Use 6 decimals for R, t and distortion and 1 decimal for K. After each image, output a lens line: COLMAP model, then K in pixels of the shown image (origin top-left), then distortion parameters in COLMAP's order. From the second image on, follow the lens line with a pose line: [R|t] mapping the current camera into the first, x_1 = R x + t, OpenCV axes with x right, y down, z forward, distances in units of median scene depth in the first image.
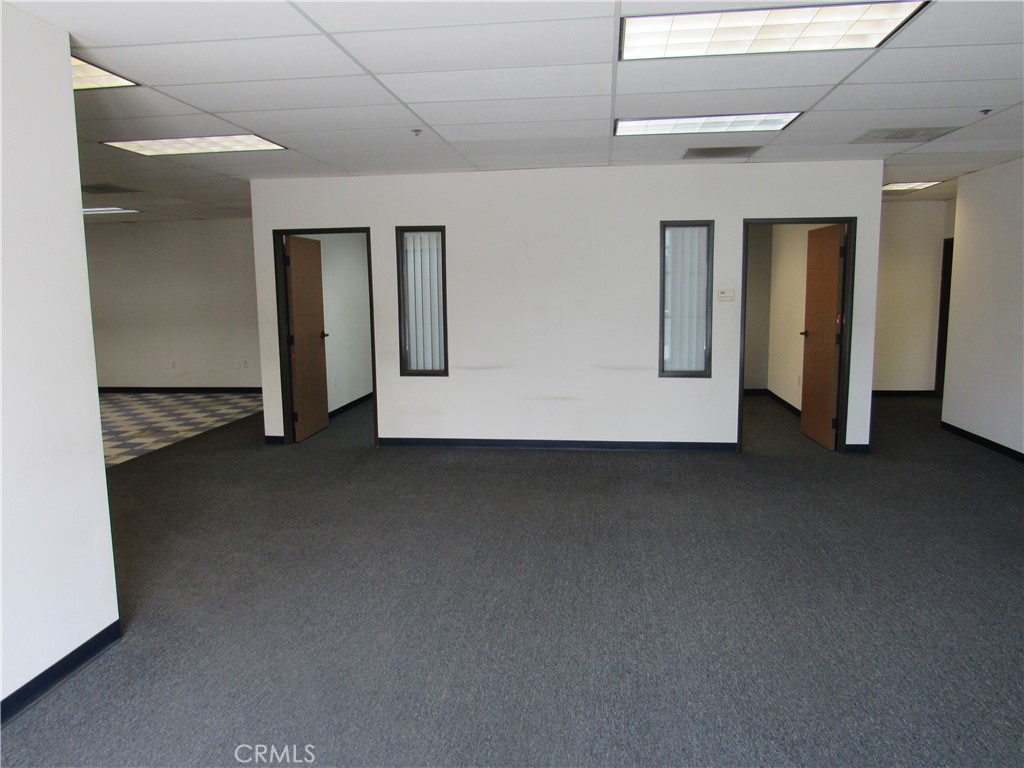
lens RADIAL K [[732.6, 0, 512.0], [0, 732.6, 384.0], [0, 0, 1]] dist [-0.026403, -0.001892]
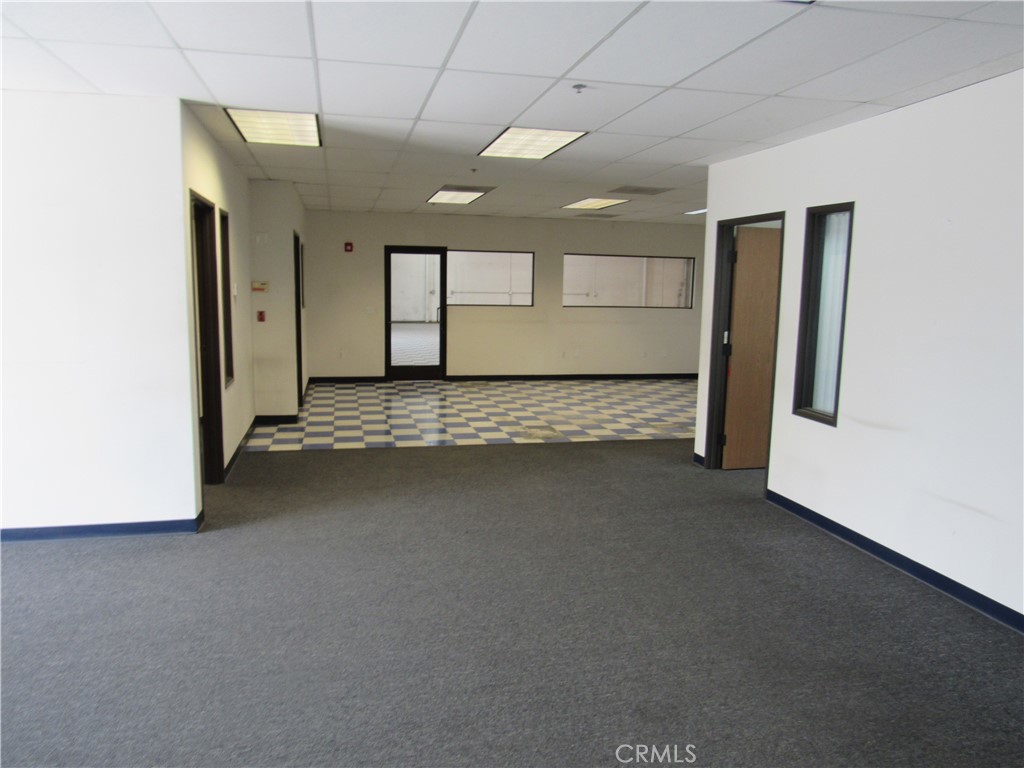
lens RADIAL K [[732.6, 0, 512.0], [0, 732.6, 384.0], [0, 0, 1]] dist [-0.026403, -0.001892]
pose [[0.346426, 0.146843, -0.926513, 0.537758], [-0.147341, 0.983931, 0.100852, -0.092056], [0.926434, 0.101576, 0.362496, 0.605723]]
